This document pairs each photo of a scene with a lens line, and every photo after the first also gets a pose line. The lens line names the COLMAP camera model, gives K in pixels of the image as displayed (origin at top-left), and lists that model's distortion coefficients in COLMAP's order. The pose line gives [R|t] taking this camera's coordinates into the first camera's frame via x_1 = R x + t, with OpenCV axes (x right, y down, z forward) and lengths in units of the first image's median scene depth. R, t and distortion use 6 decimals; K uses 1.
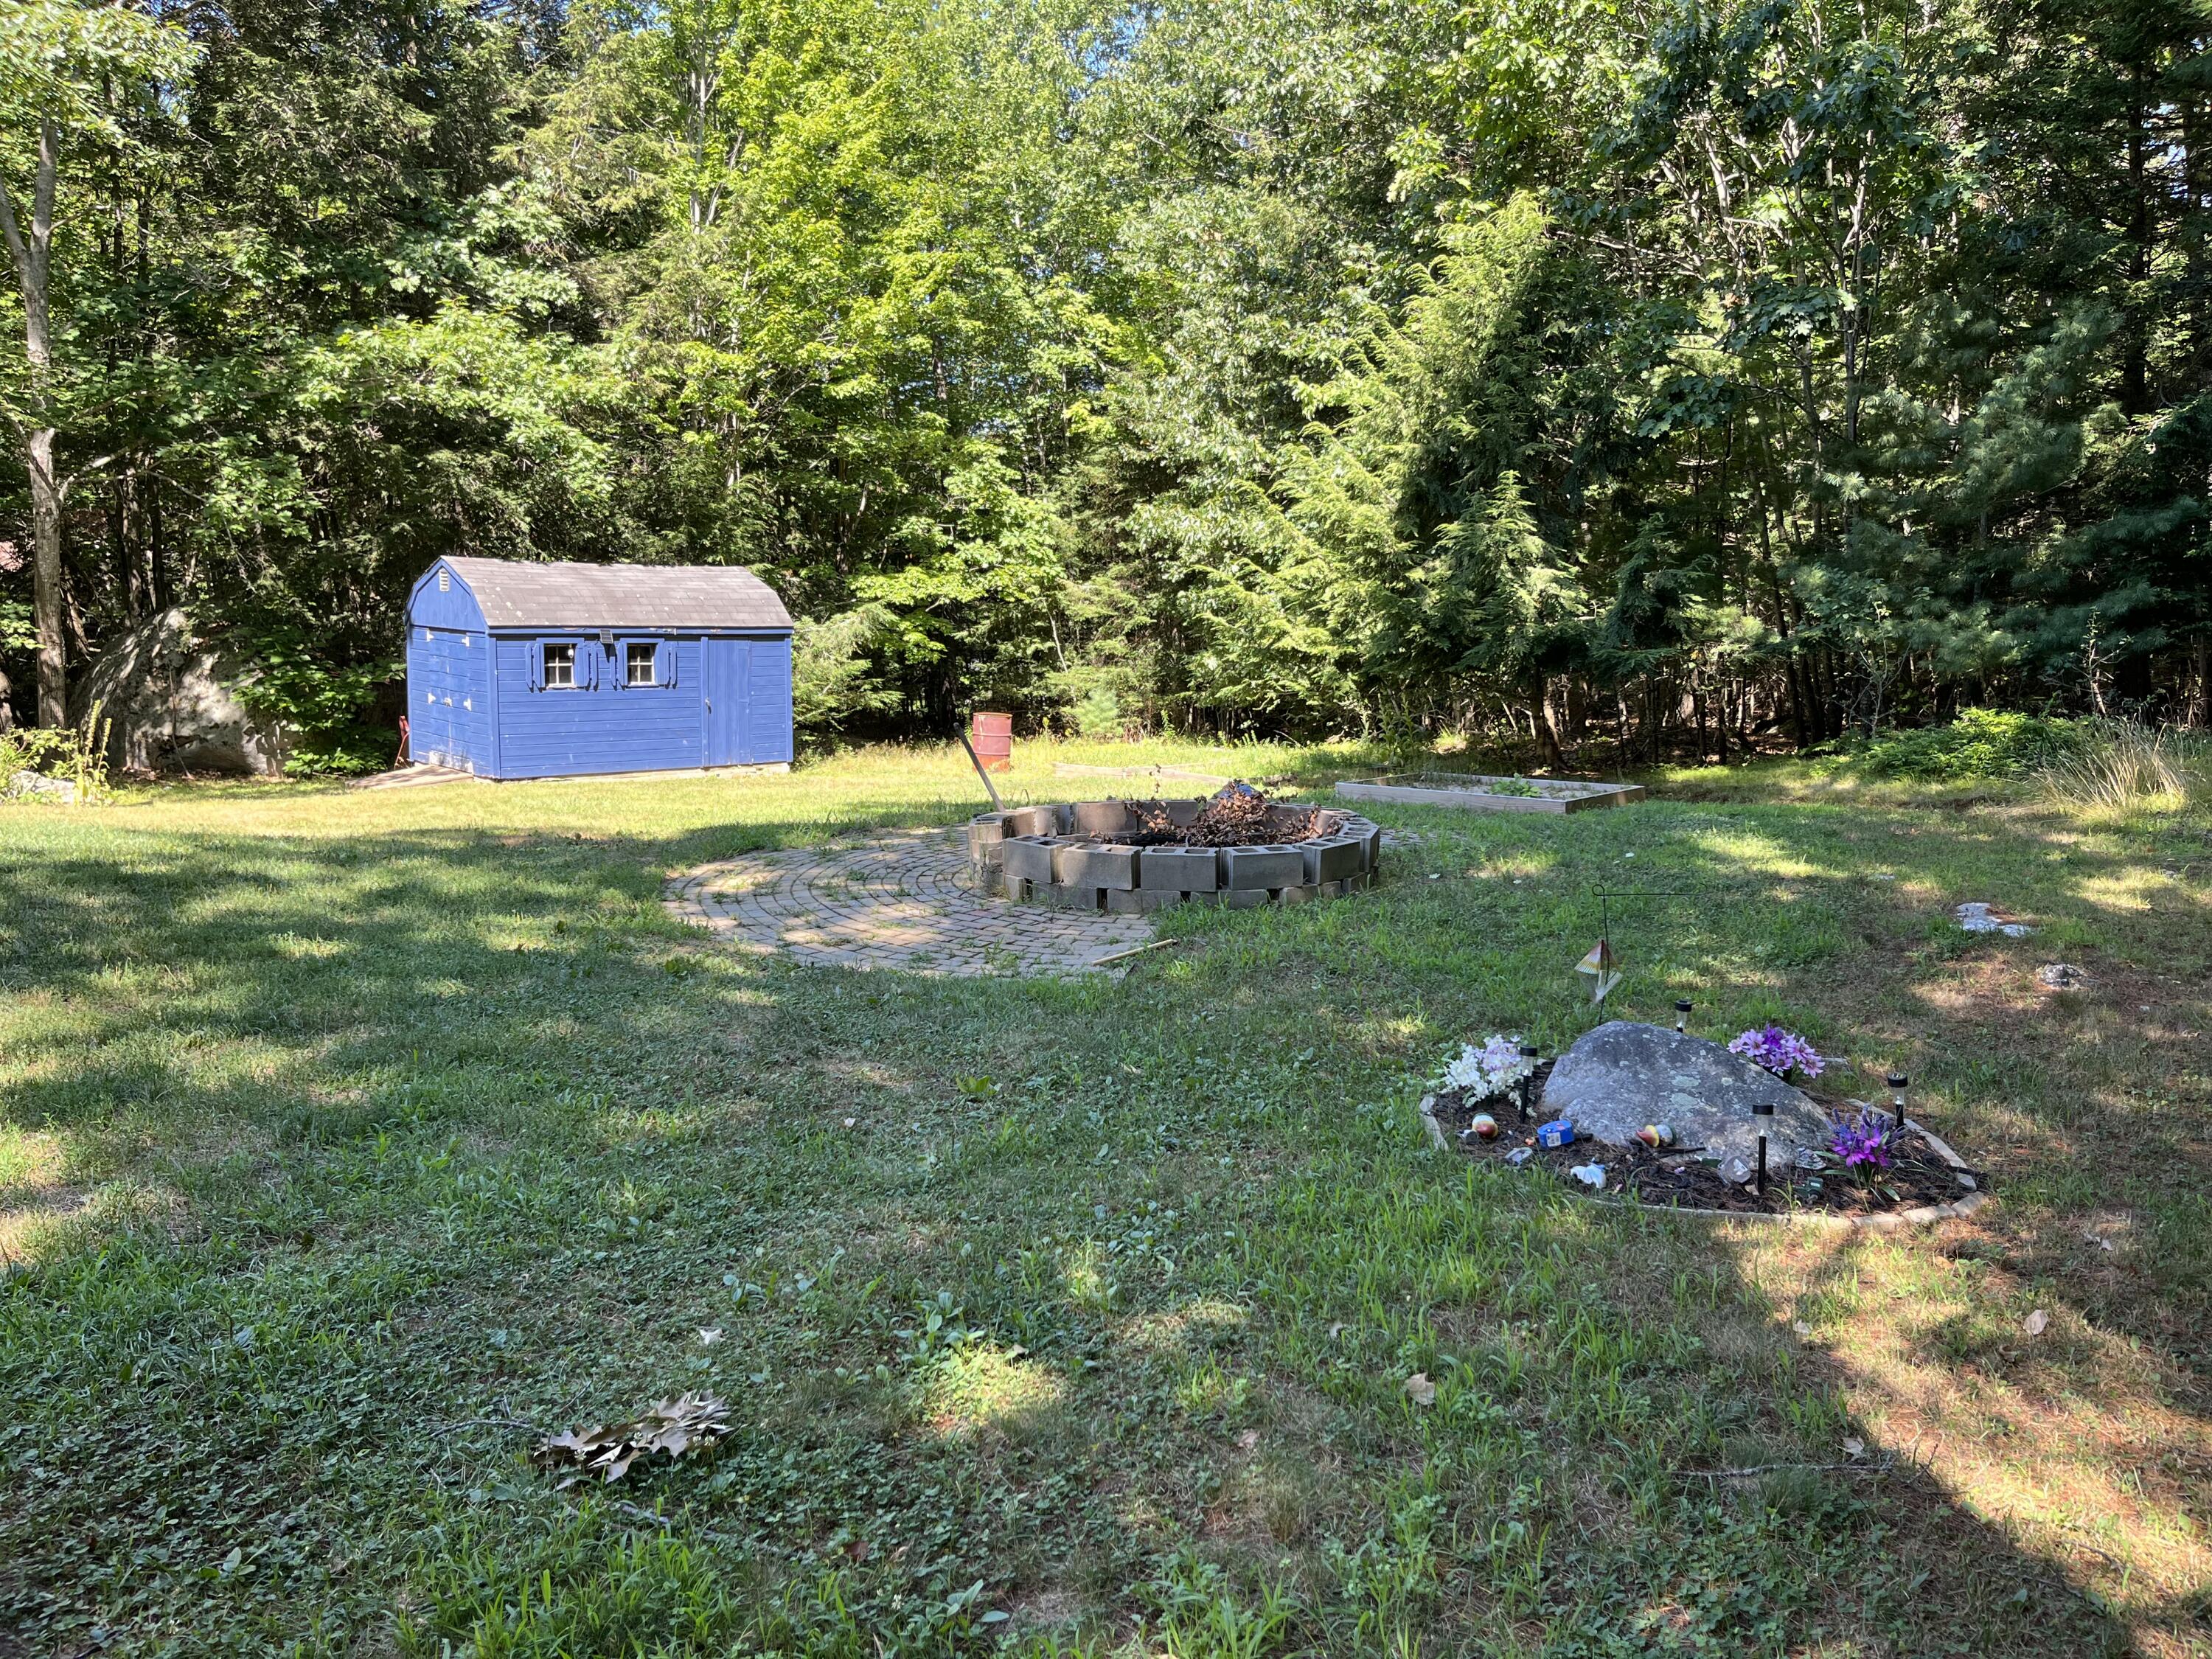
lens RADIAL K [[1689.9, 0, 1114.3], [0, 1689.9, 832.6], [0, 0, 1]] dist [0.005075, -0.008606]
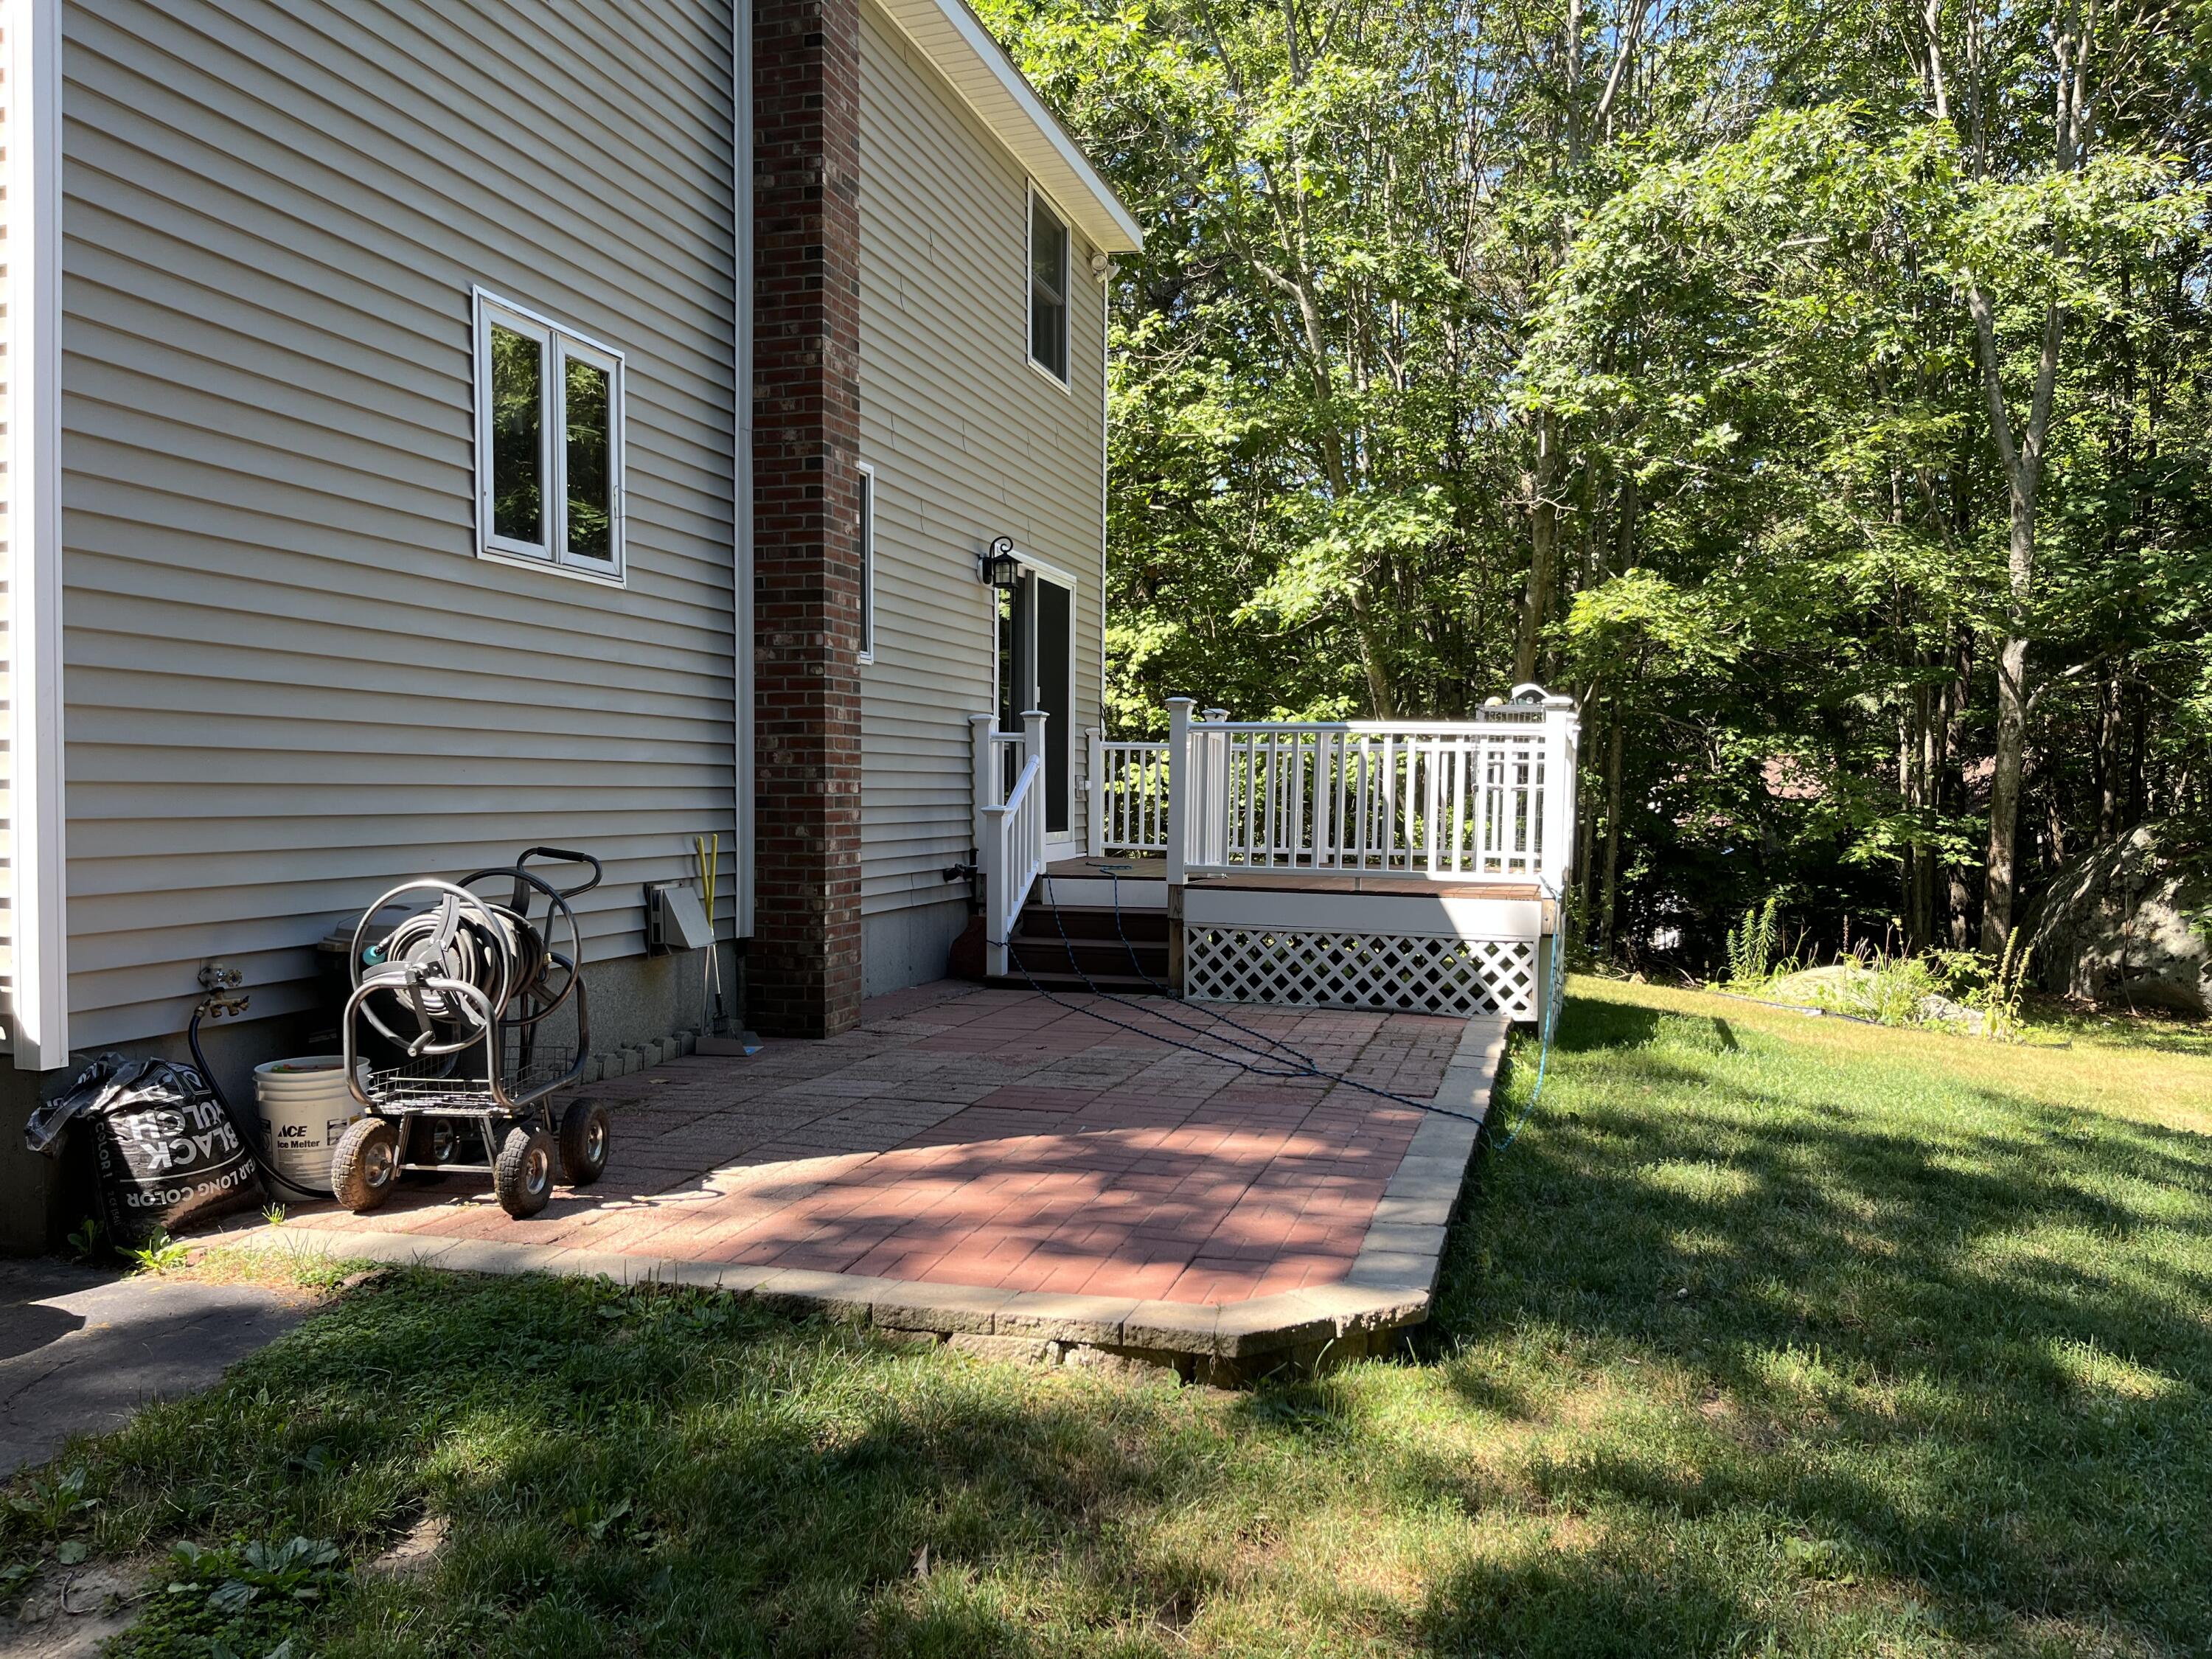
lens RADIAL K [[1689.9, 0, 1116.2], [0, 1689.9, 847.6], [0, 0, 1]] dist [0.005075, -0.008606]
pose [[0.483558, 0.031713, -0.874738, -0.032326], [-0.133311, 0.990354, -0.037790, -0.015212], [0.865101, 0.134885, 0.483121, 0.100871]]
